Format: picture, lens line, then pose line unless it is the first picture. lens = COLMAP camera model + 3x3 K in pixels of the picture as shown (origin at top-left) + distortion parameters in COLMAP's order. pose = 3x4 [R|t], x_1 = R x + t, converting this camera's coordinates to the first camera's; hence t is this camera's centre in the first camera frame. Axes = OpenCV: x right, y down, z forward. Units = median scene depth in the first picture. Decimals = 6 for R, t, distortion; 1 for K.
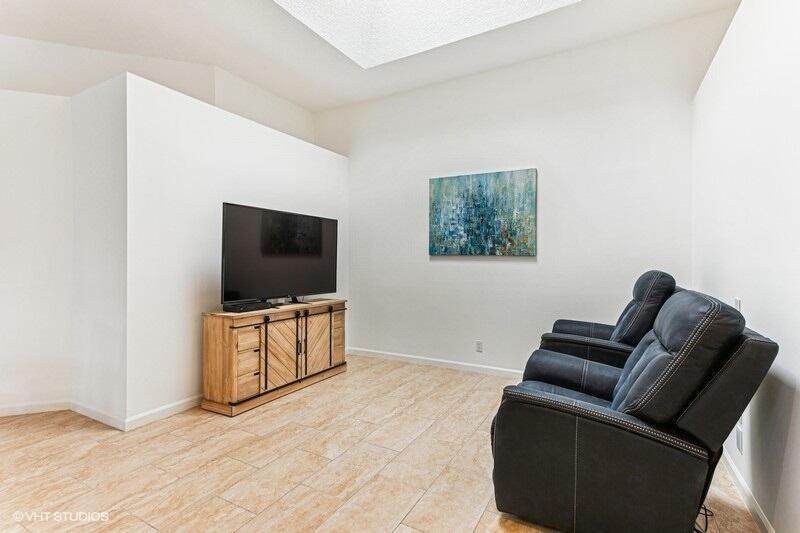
lens RADIAL K [[384.4, 0, 406.1], [0, 384.4, 265.0], [0, 0, 1]] dist [0.022937, 0.001666]
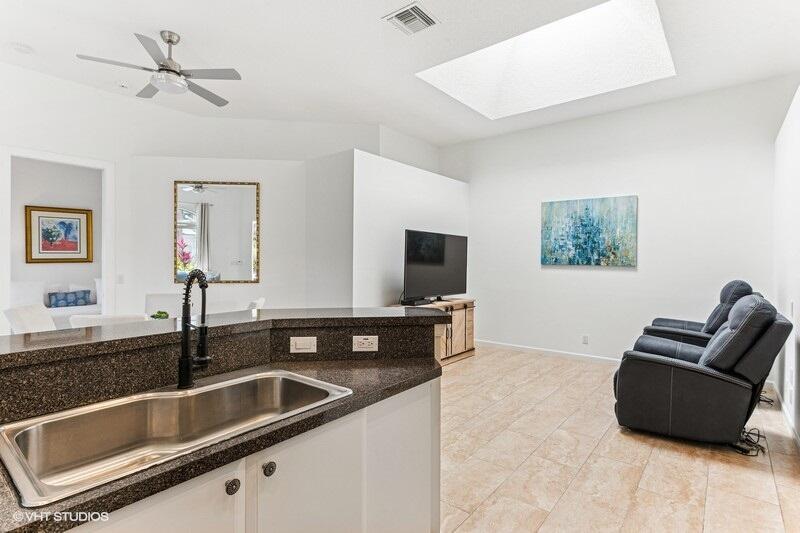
lens RADIAL K [[418.8, 0, 394.5], [0, 418.8, 266.0], [0, 0, 1]] dist [0.006296, 0.000348]
pose [[0.985773, 0.004663, -0.168018, -0.196759], [-0.004632, 0.999989, 0.000579, -0.021773], [0.168019, 0.000208, 0.985784, -0.444019]]
